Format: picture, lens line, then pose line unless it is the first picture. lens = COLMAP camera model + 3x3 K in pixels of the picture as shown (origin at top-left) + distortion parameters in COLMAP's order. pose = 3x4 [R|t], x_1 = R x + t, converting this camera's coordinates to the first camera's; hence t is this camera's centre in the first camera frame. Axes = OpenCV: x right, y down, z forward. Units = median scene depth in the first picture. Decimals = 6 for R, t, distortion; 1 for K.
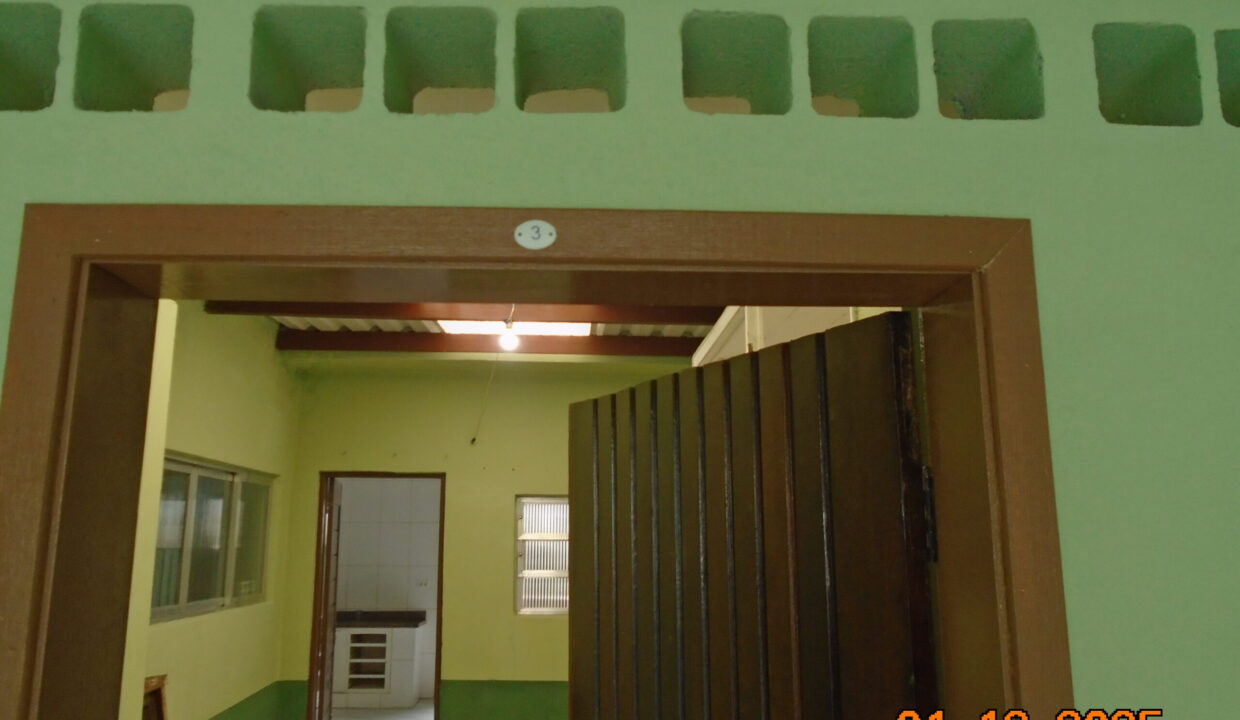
lens RADIAL K [[963.5, 0, 620.0], [0, 963.5, 360.0], [0, 0, 1]] dist [0.001088, -0.000033]
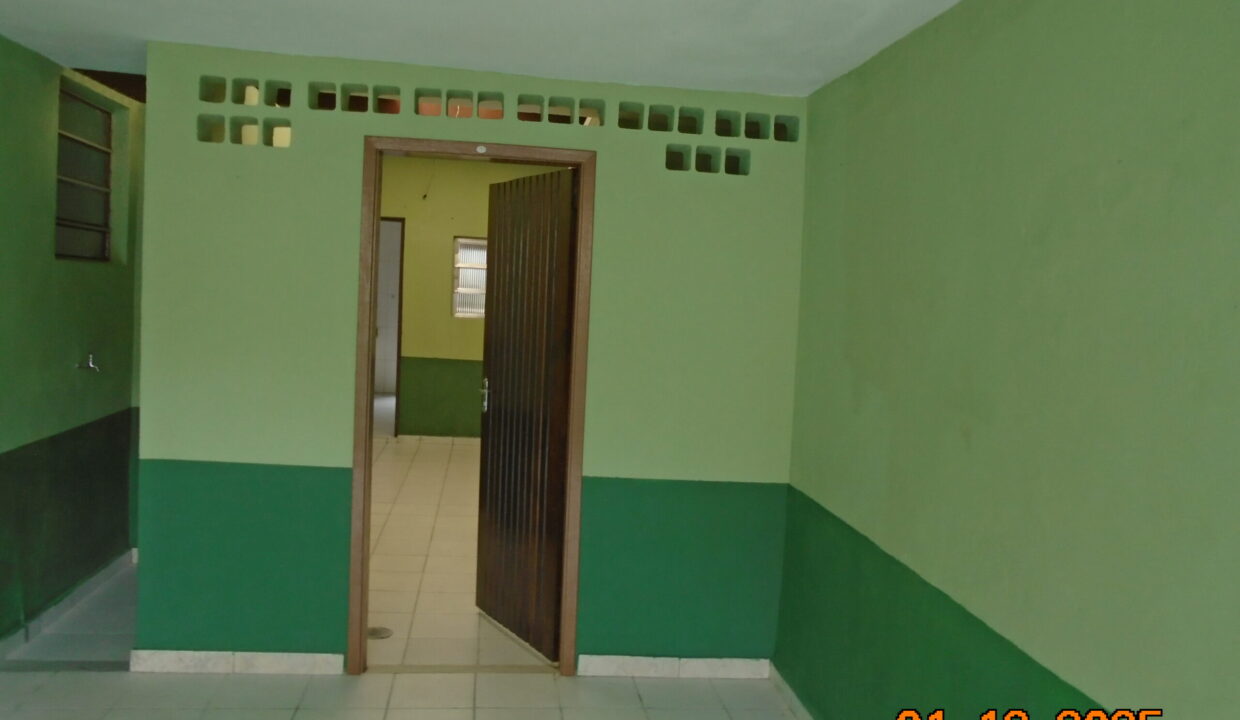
lens RADIAL K [[963.5, 0, 620.0], [0, 963.5, 360.0], [0, 0, 1]] dist [0.001088, -0.000033]
pose [[0.995677, 0.042242, 0.082725, 0.029714], [-0.060718, 0.969973, 0.235513, -0.036796], [-0.070292, -0.239518, 0.968344, -0.479287]]
